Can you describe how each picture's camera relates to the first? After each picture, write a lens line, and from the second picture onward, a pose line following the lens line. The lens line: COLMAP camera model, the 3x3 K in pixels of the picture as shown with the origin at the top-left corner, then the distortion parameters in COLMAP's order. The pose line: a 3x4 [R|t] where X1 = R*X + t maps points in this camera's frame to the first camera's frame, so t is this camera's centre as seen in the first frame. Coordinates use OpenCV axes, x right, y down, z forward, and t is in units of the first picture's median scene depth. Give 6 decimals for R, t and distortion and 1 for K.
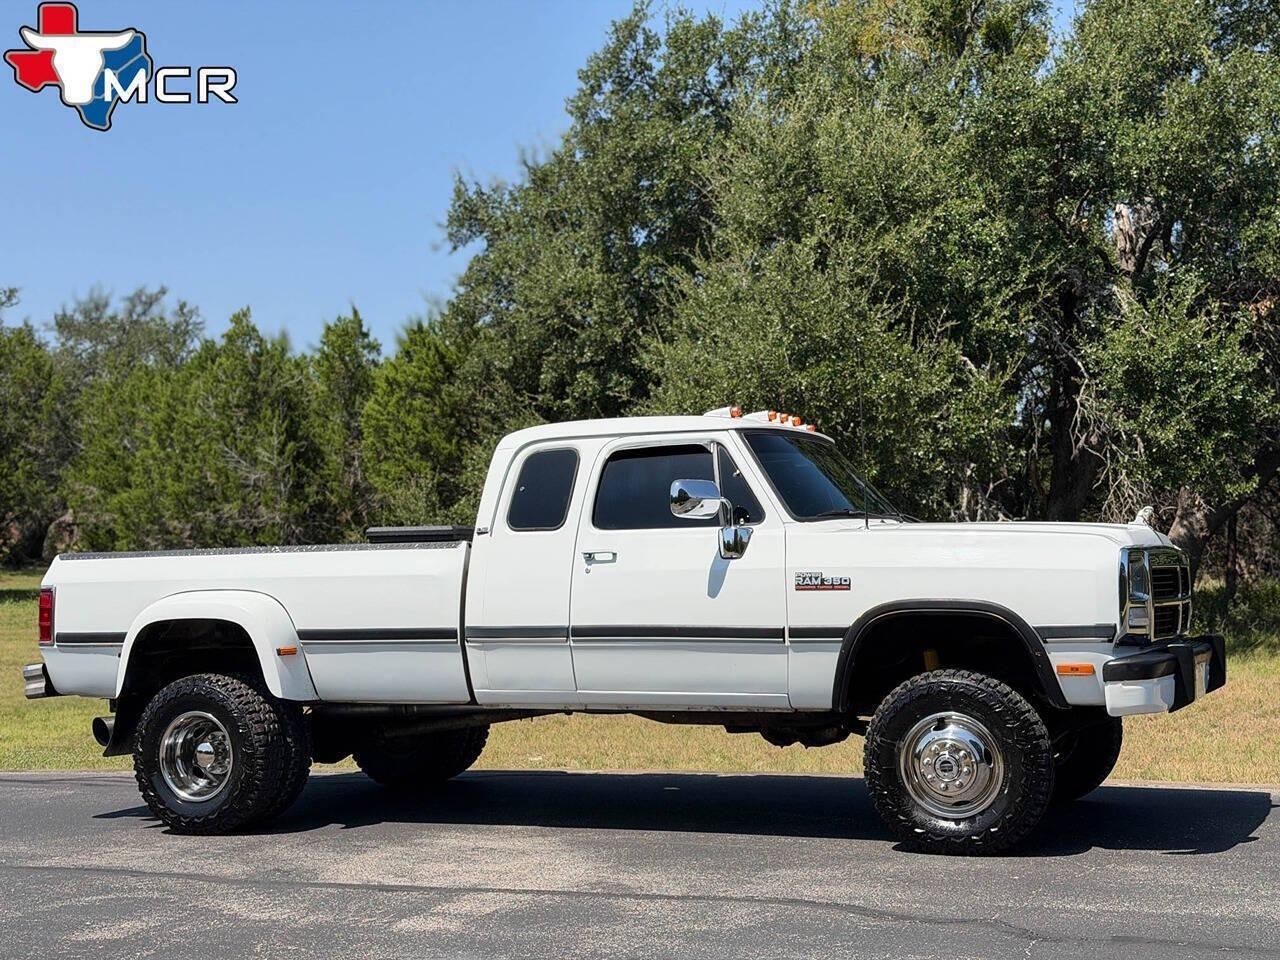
lens RADIAL K [[1762.7, 0, 640.0], [0, 1762.7, 480.0], [0, 0, 1]] dist [0.141671, -0.016887]
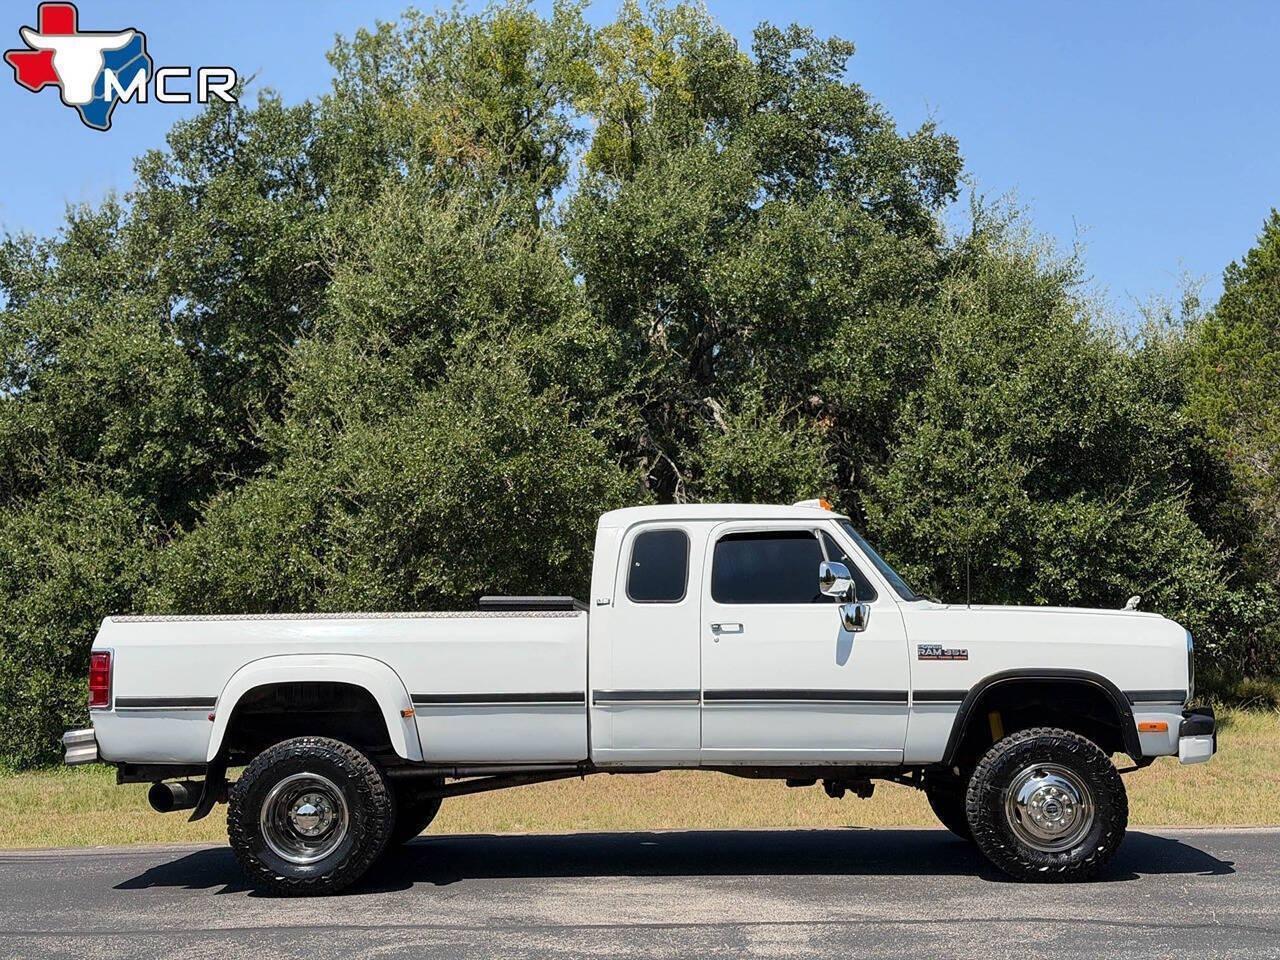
lens RADIAL K [[1762.7, 0, 640.0], [0, 1762.7, 480.0], [0, 0, 1]] dist [0.141671, -0.016887]
pose [[0.922983, 0.050584, 0.381501, -0.467221], [-0.032410, 0.998019, -0.053916, 0.011223], [-0.383473, 0.037399, 0.922795, -0.015424]]
